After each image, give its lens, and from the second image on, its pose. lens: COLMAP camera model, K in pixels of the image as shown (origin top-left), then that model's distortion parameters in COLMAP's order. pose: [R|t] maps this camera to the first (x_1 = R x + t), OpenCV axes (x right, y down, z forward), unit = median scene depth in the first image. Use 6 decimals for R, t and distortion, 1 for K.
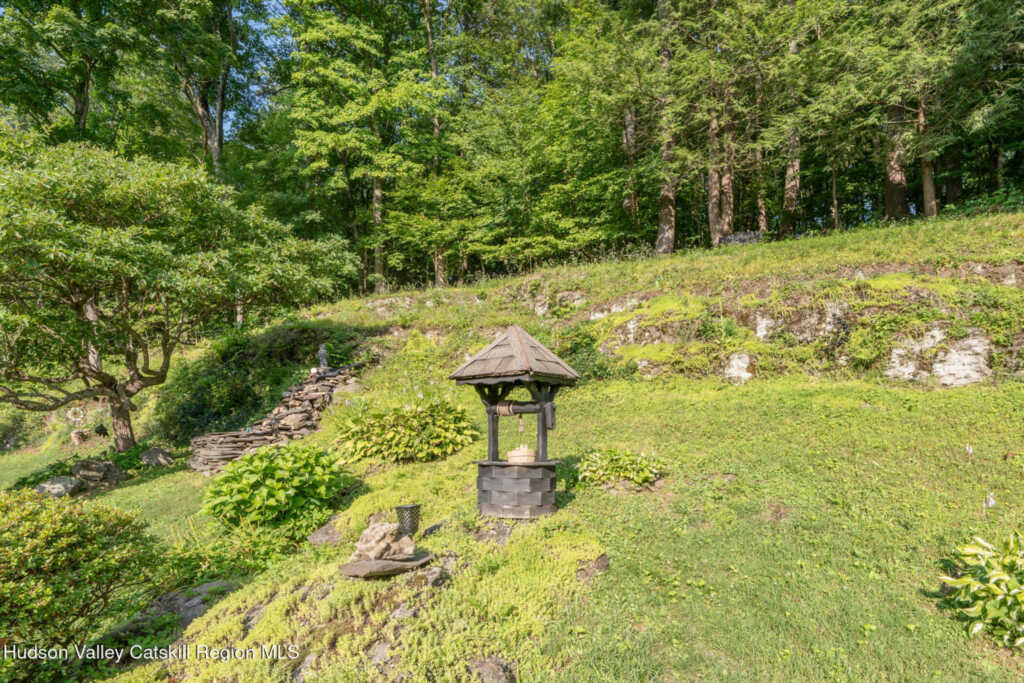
lens RADIAL K [[531.6, 0, 566.4], [0, 531.6, 410.6], [0, 0, 1]] dist [0.002434, 0.000642]
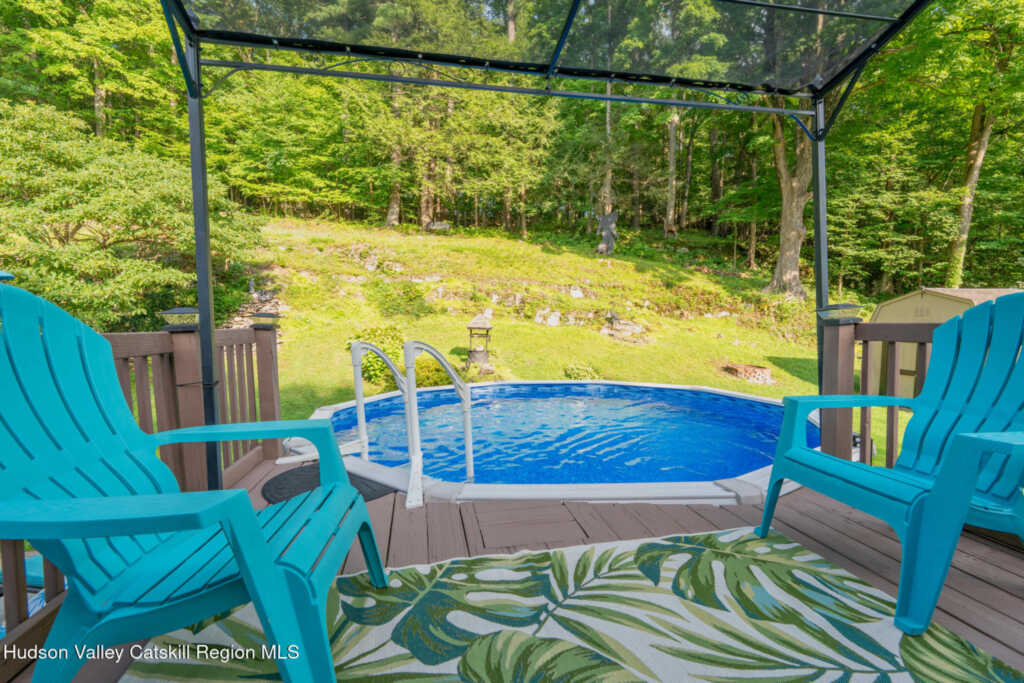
lens RADIAL K [[424.6, 0, 512.0], [0, 424.6, 341.5], [0, 0, 1]] dist [-0.000406, -0.000145]
pose [[0.776079, 0.001899, 0.630633, -0.319771], [-0.056845, 0.996135, 0.066956, -0.031613], [-0.628069, -0.087812, 0.773187, -0.254072]]
